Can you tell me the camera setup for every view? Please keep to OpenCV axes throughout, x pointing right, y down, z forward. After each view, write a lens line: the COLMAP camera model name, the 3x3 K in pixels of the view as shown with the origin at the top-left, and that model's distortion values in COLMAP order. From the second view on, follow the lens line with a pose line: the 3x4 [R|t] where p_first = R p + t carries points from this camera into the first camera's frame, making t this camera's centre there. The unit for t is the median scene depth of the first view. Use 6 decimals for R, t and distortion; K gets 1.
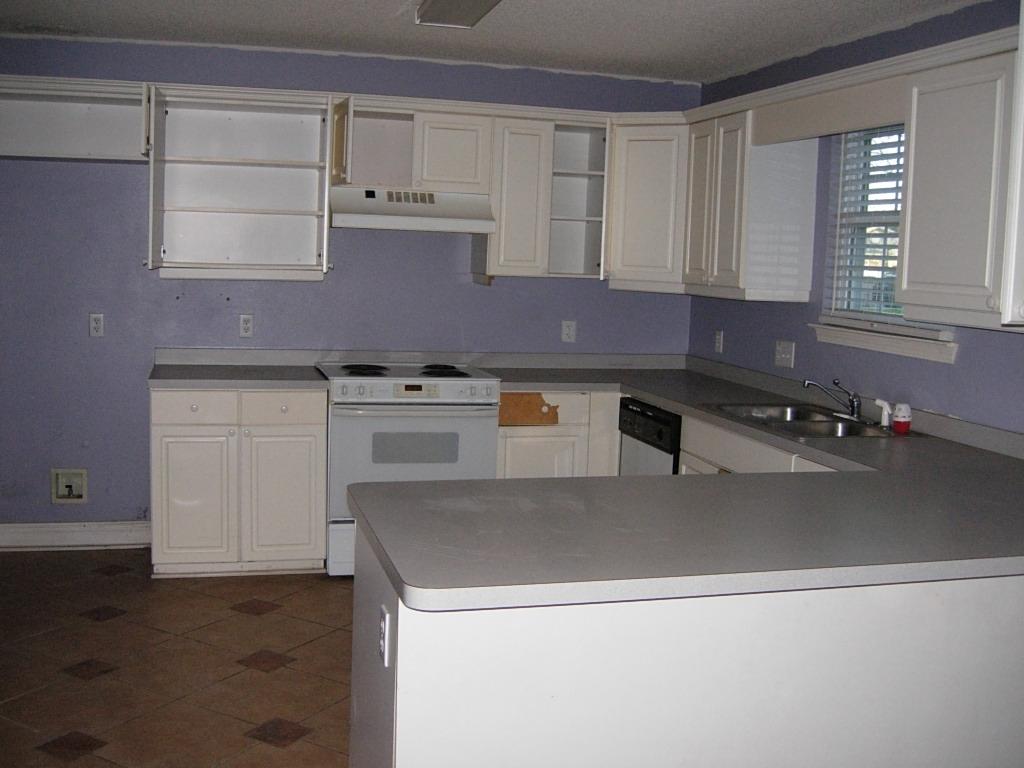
lens RADIAL K [[1137.6, 0, 512.0], [0, 1137.6, 384.0], [0, 0, 1]] dist [-0.004268, -0.001952]
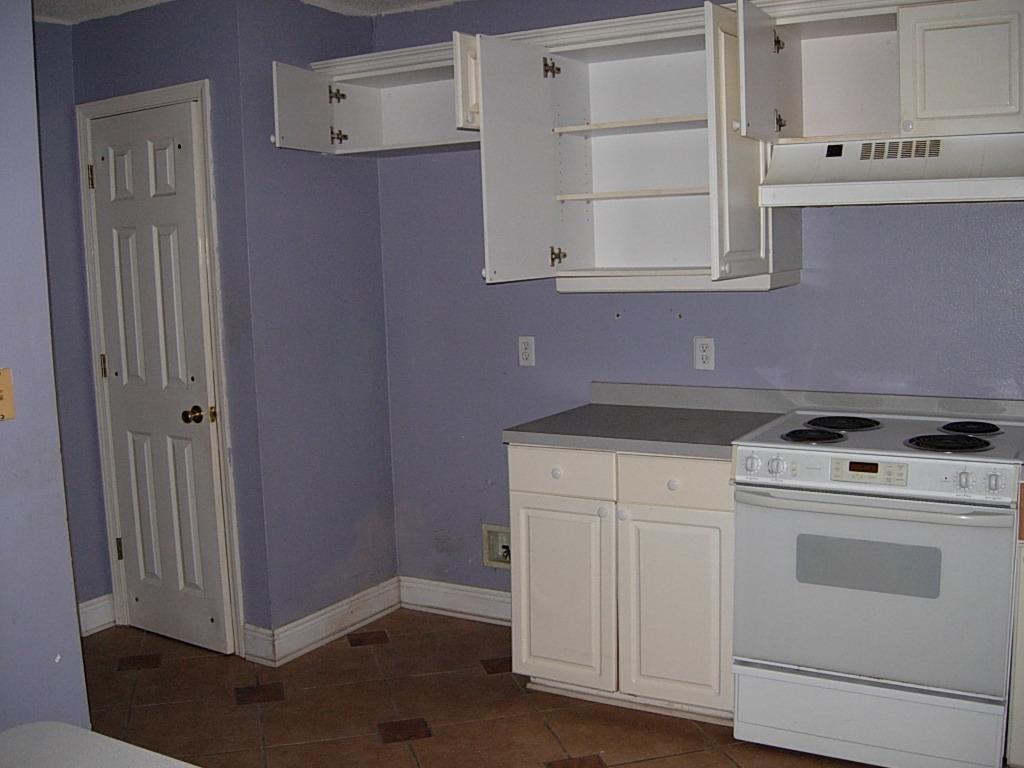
lens RADIAL K [[1169.9, 0, 512.0], [0, 1169.9, 384.0], [0, 0, 1]] dist [-0.127781, -0.011558]
pose [[0.685743, 0.037613, -0.726871, 0.224953], [-0.024287, 0.999290, 0.028797, -0.052794], [0.727438, -0.002094, 0.686170, 0.440259]]
